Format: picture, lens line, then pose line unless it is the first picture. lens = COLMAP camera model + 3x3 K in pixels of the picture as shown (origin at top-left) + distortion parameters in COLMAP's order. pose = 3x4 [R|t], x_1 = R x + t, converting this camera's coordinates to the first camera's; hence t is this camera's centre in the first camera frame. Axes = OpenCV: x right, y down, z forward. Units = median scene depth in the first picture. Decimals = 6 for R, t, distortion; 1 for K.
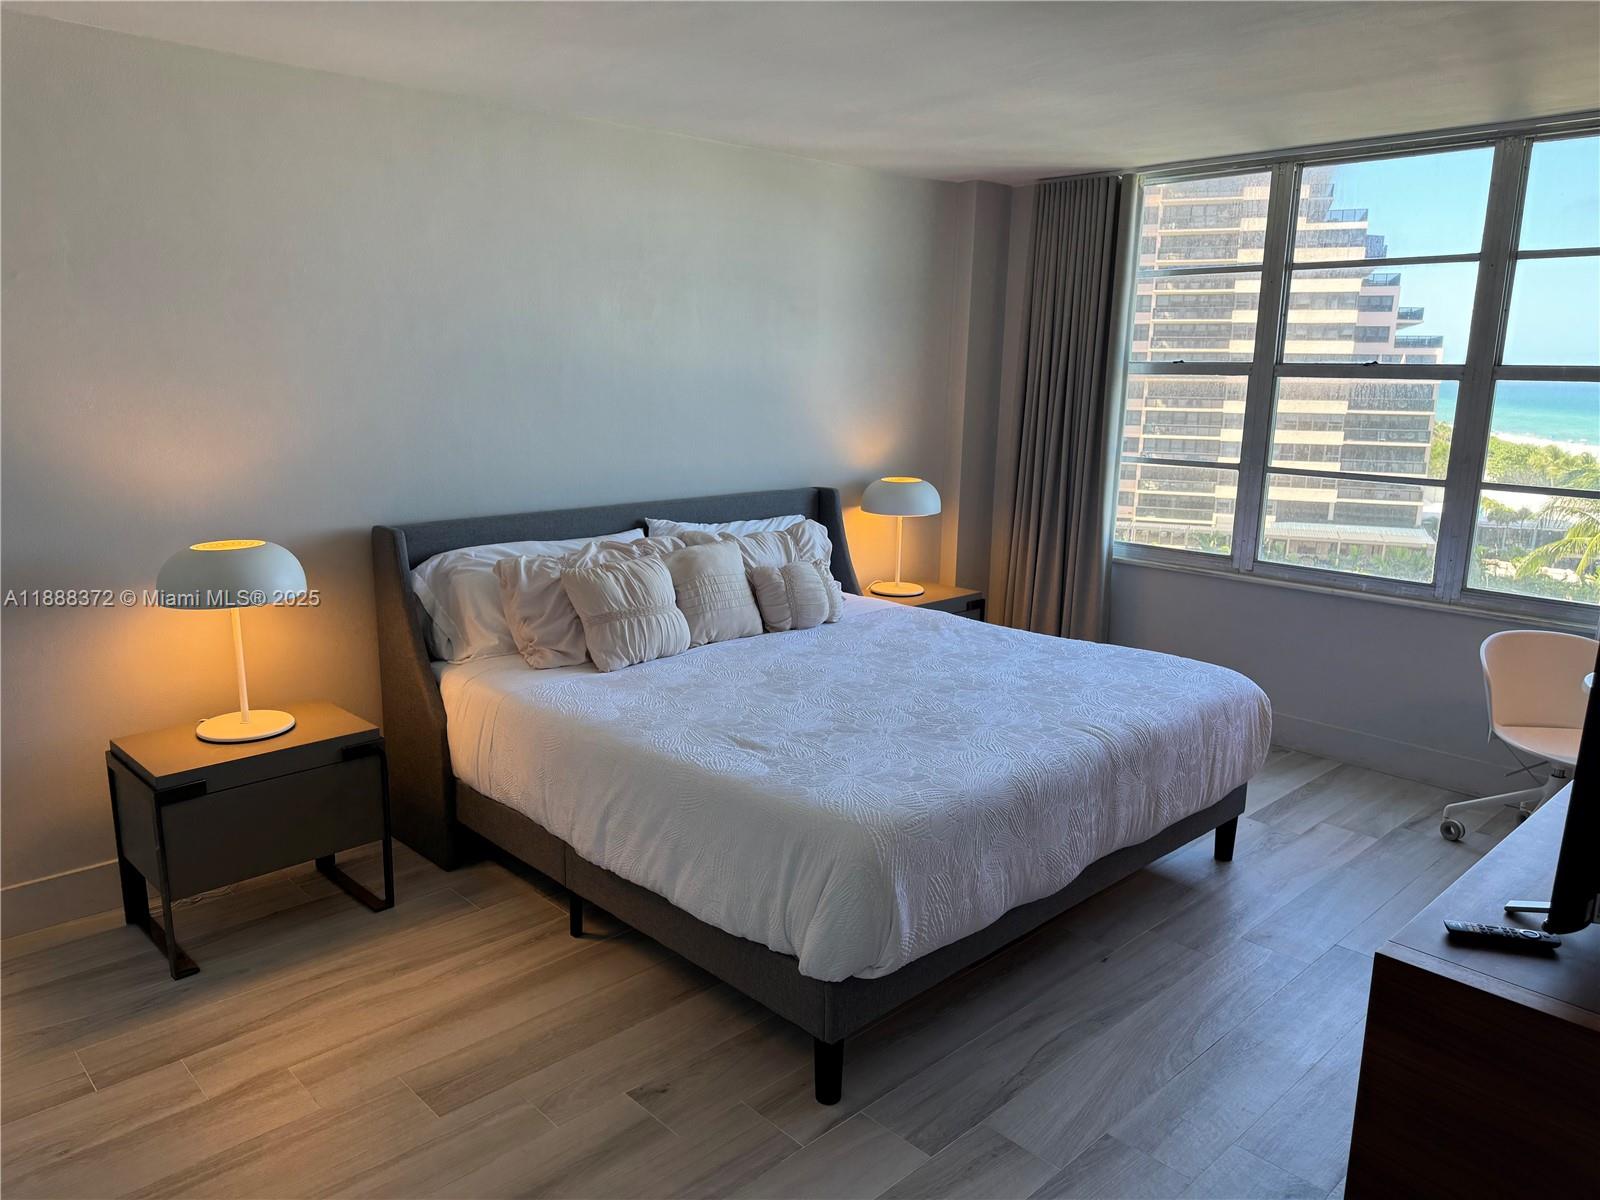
lens RADIAL K [[1159.9, 0, 797.8], [0, 1159.9, 586.0], [0, 0, 1]] dist [0.001655, -0.001792]
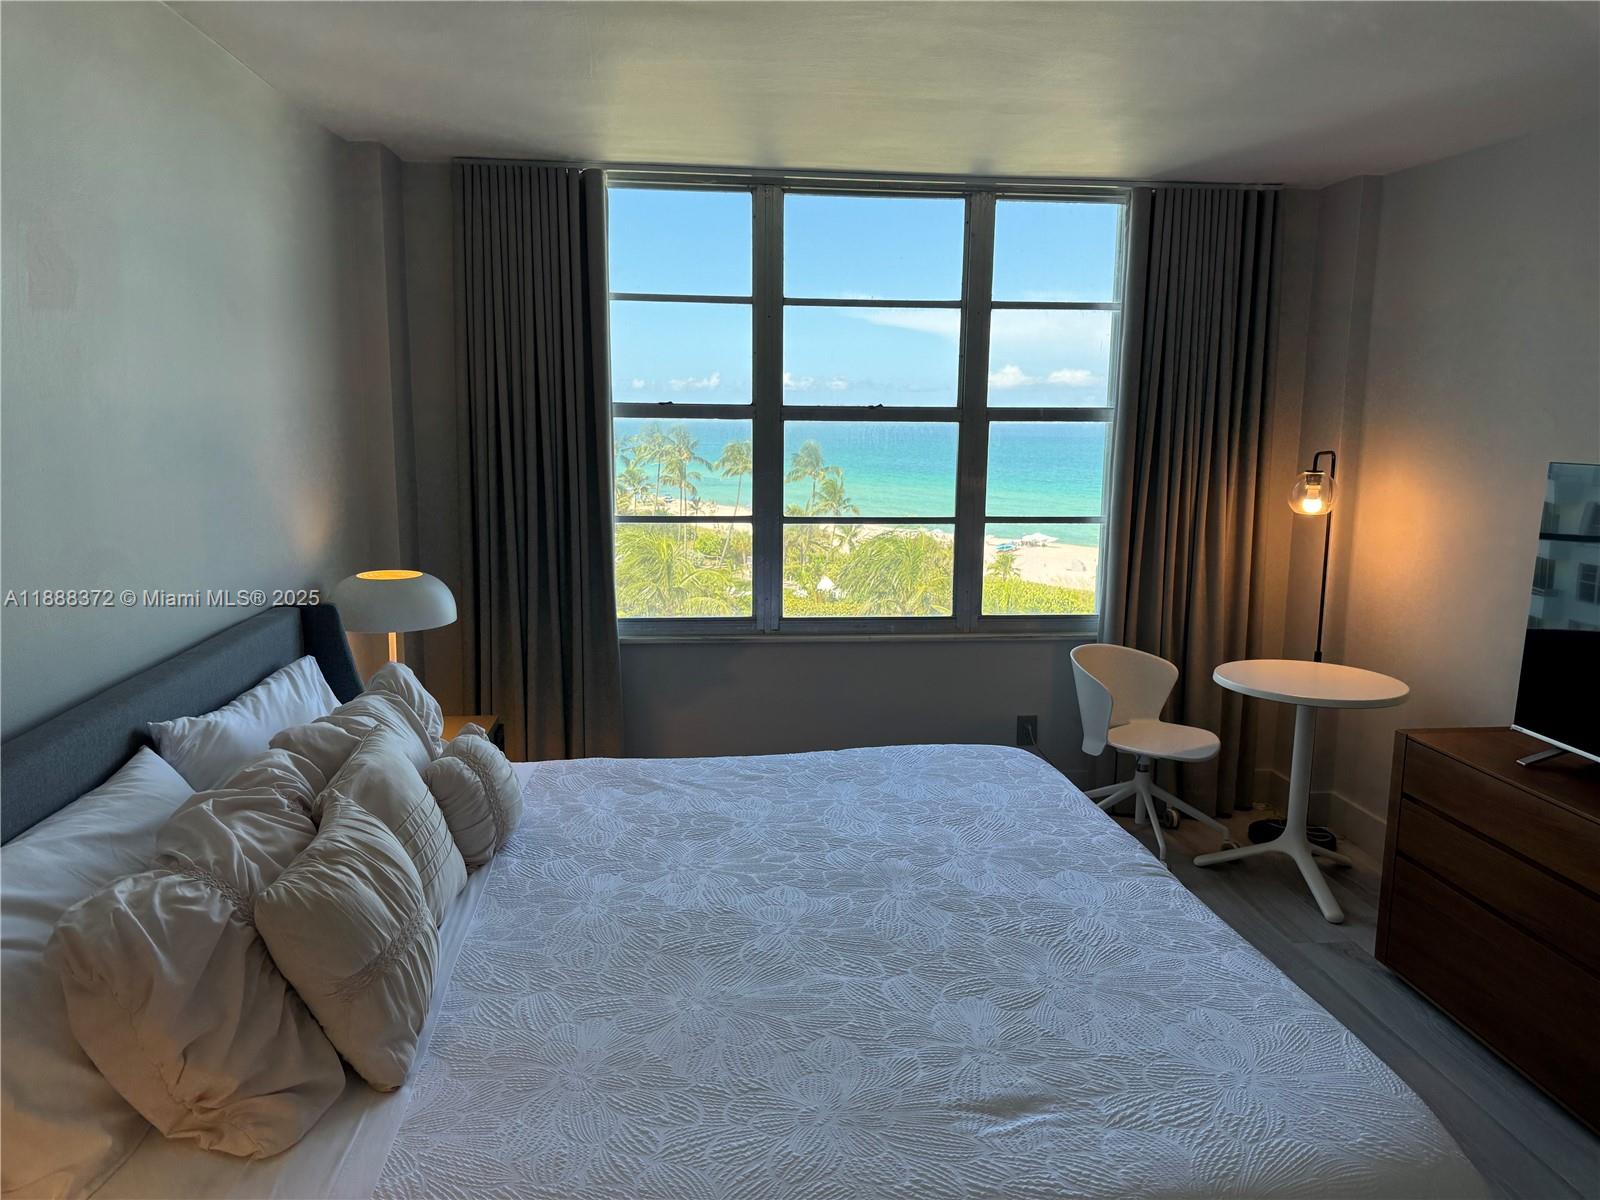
lens RADIAL K [[1113.6, 0, 800.0], [0, 1113.6, 594.5], [0, 0, 1]] dist [0.124848, -0.125918]
pose [[0.608880, -0.133465, 0.781954, -0.331481], [0.149500, 0.987387, 0.052118, -0.096921], [-0.779048, 0.085168, 0.621153, 0.493638]]
